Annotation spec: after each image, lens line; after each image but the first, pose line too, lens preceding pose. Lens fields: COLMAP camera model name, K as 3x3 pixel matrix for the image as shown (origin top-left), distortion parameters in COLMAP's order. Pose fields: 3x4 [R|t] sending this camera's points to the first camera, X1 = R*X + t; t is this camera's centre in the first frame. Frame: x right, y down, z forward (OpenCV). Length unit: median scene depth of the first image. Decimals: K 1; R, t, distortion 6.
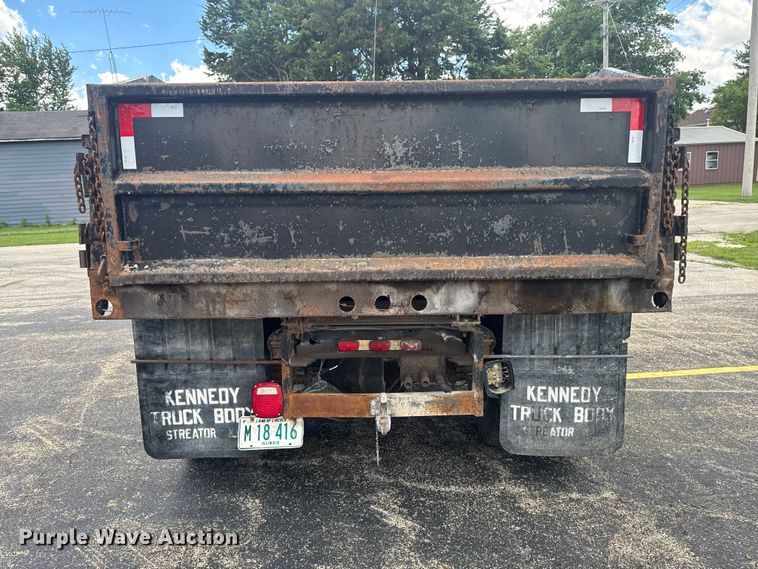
lens RADIAL K [[537.7, 0, 375.8], [0, 537.7, 285.6], [0, 0, 1]] dist [0.001077, -0.004714]
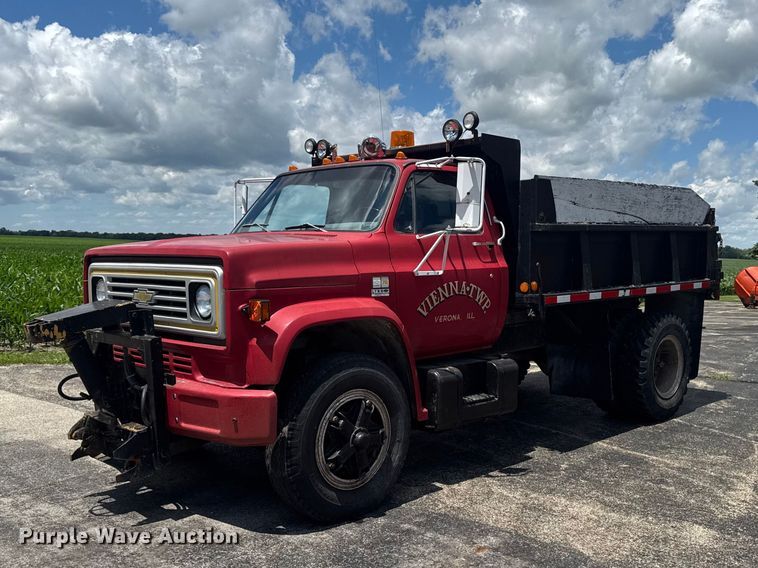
lens RADIAL K [[761.1, 0, 404.4], [0, 761.1, 317.2], [0, 0, 1]] dist [0.058604, -0.012042]
pose [[-0.699506, -0.043572, 0.713297, -1.736791], [0.139150, 0.970730, 0.195756, -0.637939], [-0.700948, 0.236188, -0.672969, 3.761257]]
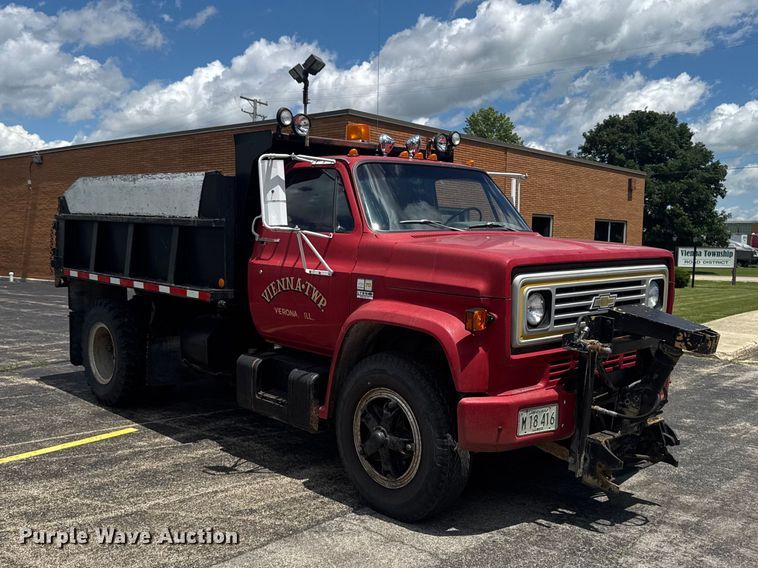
lens RADIAL K [[771.3, 0, 375.6], [0, 771.3, 287.8], [0, 0, 1]] dist [0.126223, -0.264128]
pose [[-0.741257, 0.070419, -0.667517, 1.605207], [-0.114355, 0.966693, 0.228969, -0.805382], [0.661408, 0.246059, -0.708516, 3.896529]]
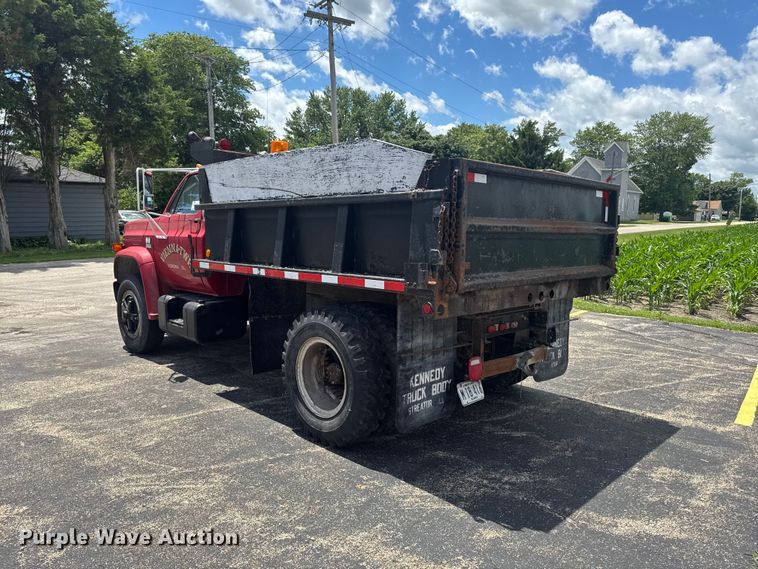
lens RADIAL K [[534.0, 0, 379.0], [0, 534.0, 284.5], [0, 0, 1]] dist [0.072421, -0.090732]
pose [[0.715620, -0.043860, 0.697111, -1.370153], [0.091950, 0.995257, -0.031773, 0.003486], [-0.692411, 0.086837, 0.716259, 0.087956]]
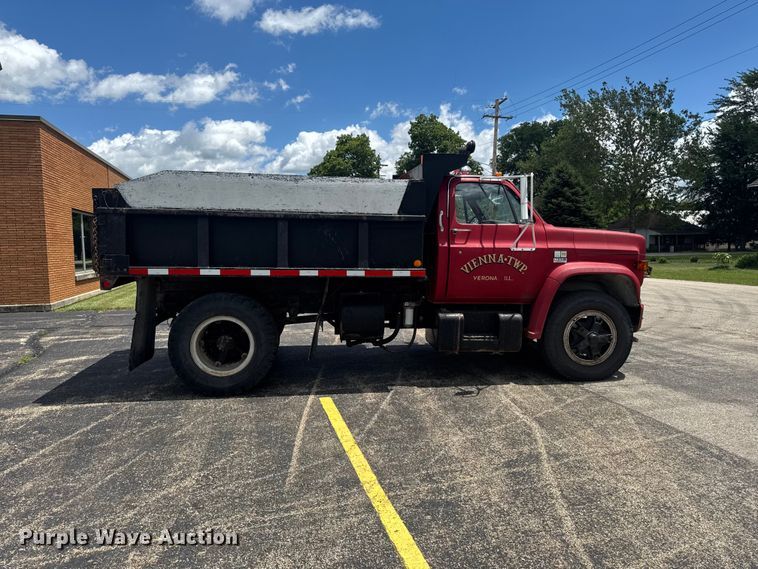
lens RADIAL K [[530.2, 0, 381.1], [0, 530.2, 290.8], [0, 0, 1]] dist [0.065611, -0.089935]
pose [[0.129179, 0.122034, -0.984084, 2.457057], [-0.182495, 0.978373, 0.097370, -0.316989], [0.974684, 0.167012, 0.148656, 1.548251]]
